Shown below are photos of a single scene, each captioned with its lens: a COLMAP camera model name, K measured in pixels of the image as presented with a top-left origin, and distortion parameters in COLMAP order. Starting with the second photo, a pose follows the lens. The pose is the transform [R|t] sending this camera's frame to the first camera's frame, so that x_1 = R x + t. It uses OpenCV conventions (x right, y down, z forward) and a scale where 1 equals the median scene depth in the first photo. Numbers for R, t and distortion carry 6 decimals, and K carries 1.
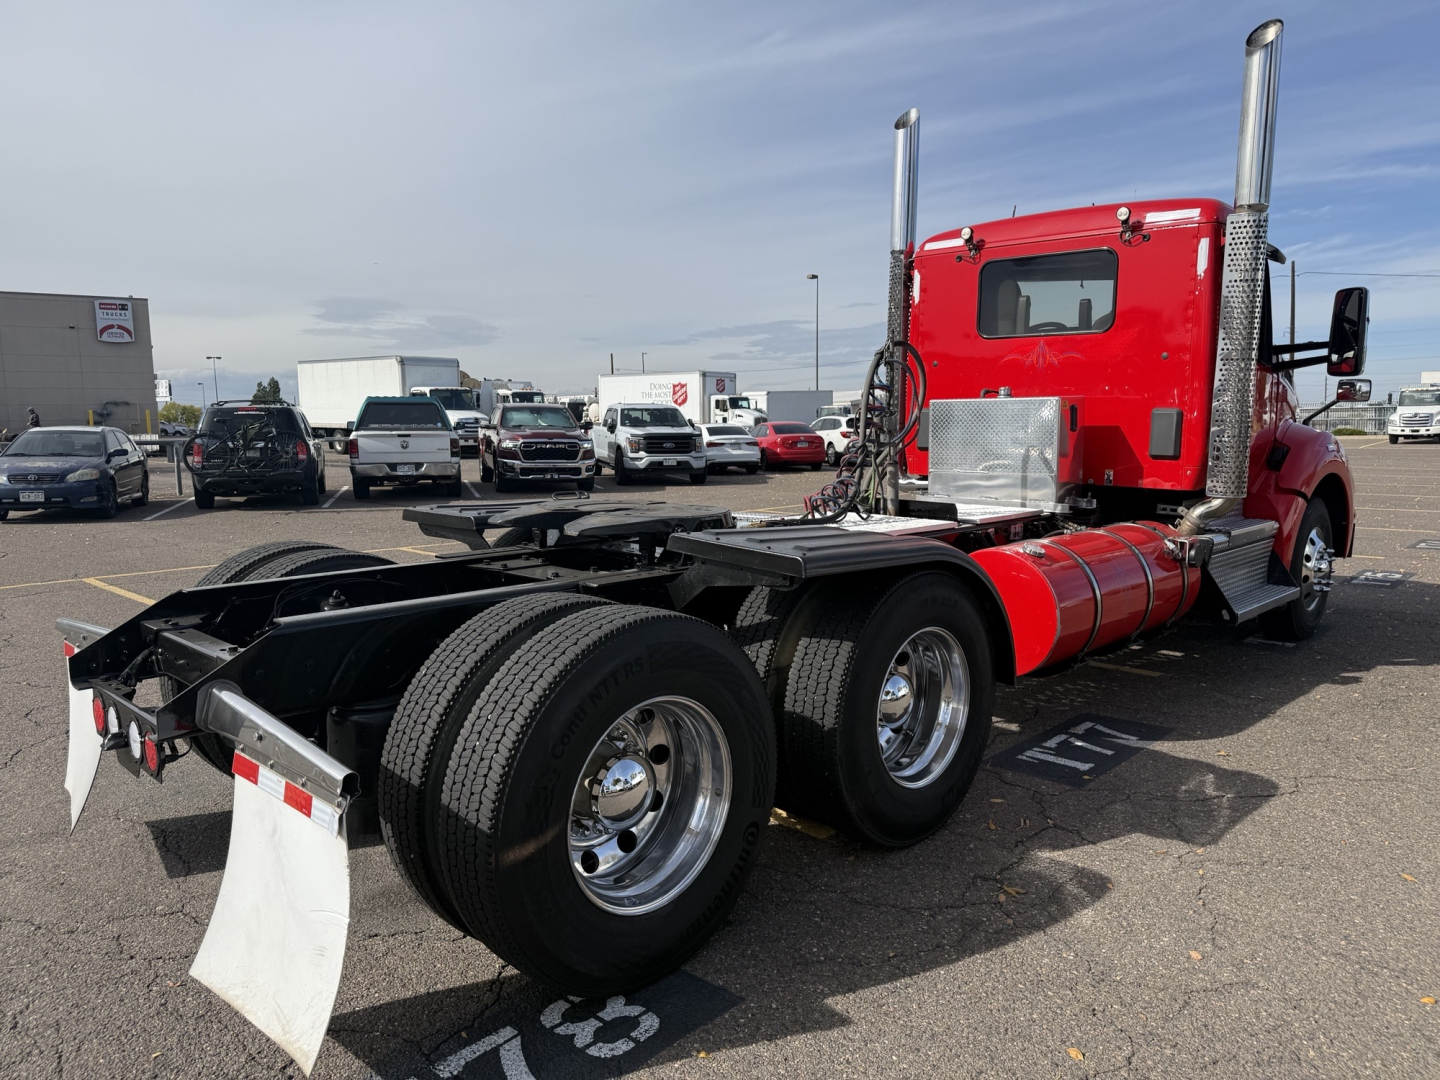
lens RADIAL K [[1021.1, 0, 723.0], [0, 1021.1, 550.0], [0, 0, 1]] dist [0.050864, -0.071560]
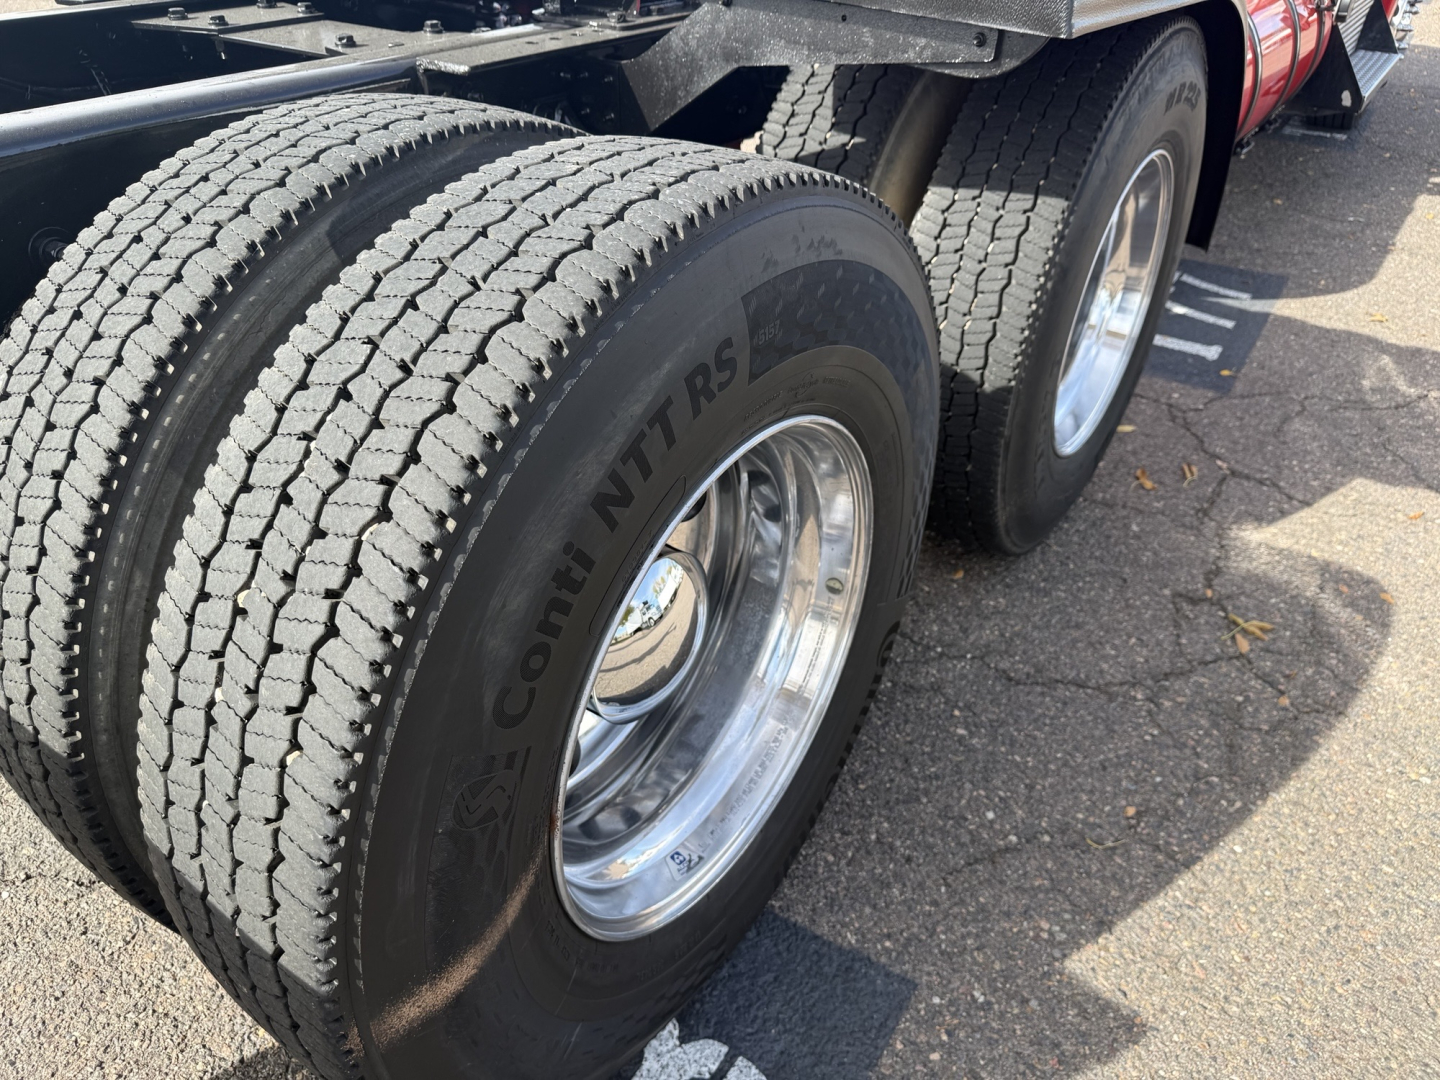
lens RADIAL K [[1021.1, 0, 723.0], [0, 1021.1, 550.0], [0, 0, 1]] dist [0.050864, -0.071560]
pose [[0.983329, -0.089462, 0.158303, -0.123426], [0.006104, 0.886344, 0.462987, 0.018314], [-0.181730, -0.454302, 0.872114, 0.640795]]
